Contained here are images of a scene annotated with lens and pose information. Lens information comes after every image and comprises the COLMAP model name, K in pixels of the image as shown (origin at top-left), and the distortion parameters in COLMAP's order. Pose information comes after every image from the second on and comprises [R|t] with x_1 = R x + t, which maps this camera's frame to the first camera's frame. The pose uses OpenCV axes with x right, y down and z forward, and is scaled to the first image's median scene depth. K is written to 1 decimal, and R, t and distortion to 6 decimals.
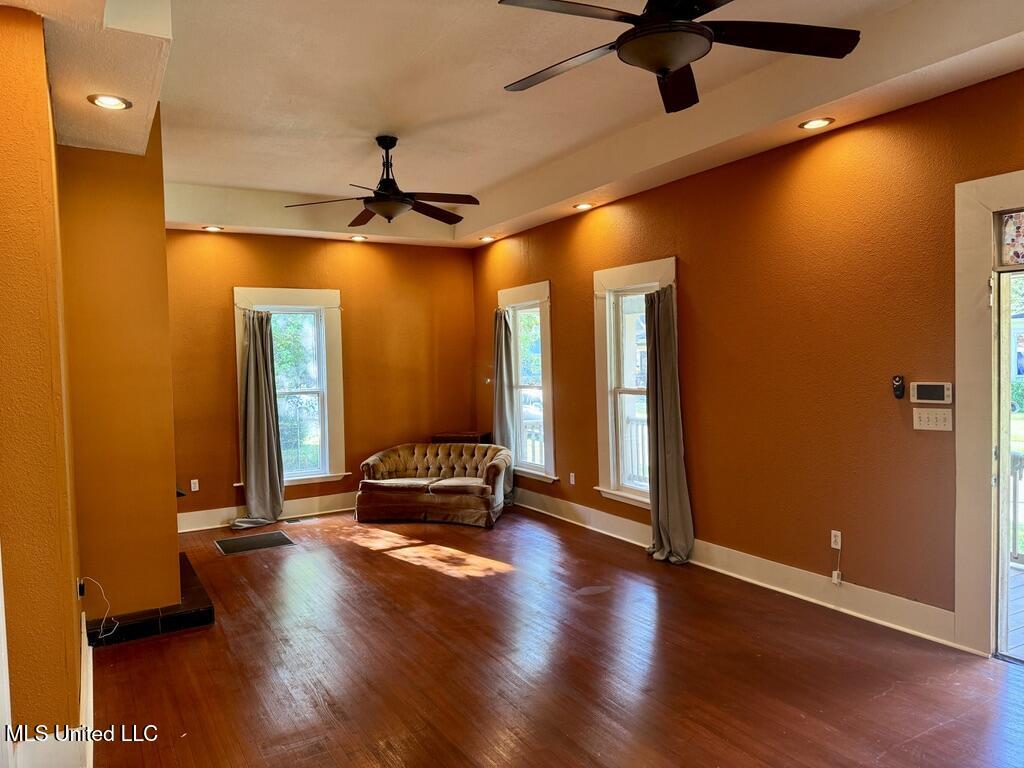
lens RADIAL K [[725.2, 0, 513.7], [0, 725.2, 386.2], [0, 0, 1]] dist [0.077249, -0.101323]
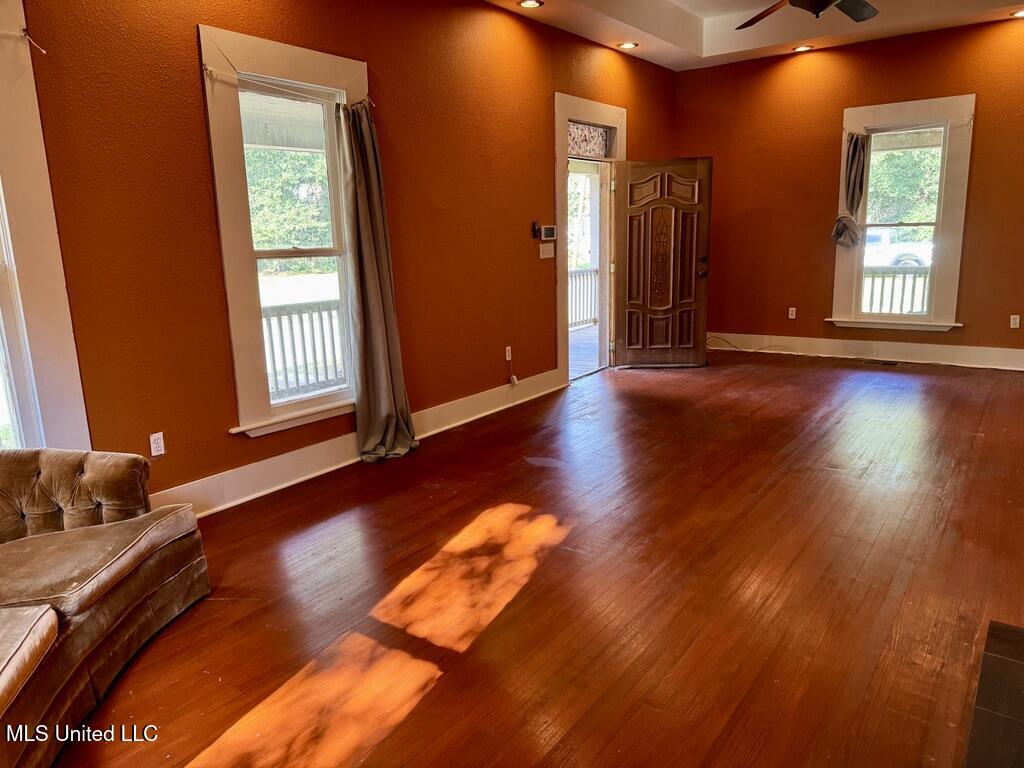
lens RADIAL K [[725.2, 0, 517.9], [0, 725.2, 389.0], [0, 0, 1]] dist [0.077249, -0.101323]
pose [[-0.413424, -0.164299, 0.895593, -0.803505], [0.068210, 0.975234, 0.210396, 0.003114], [-0.907980, 0.148072, -0.391978, 1.668950]]
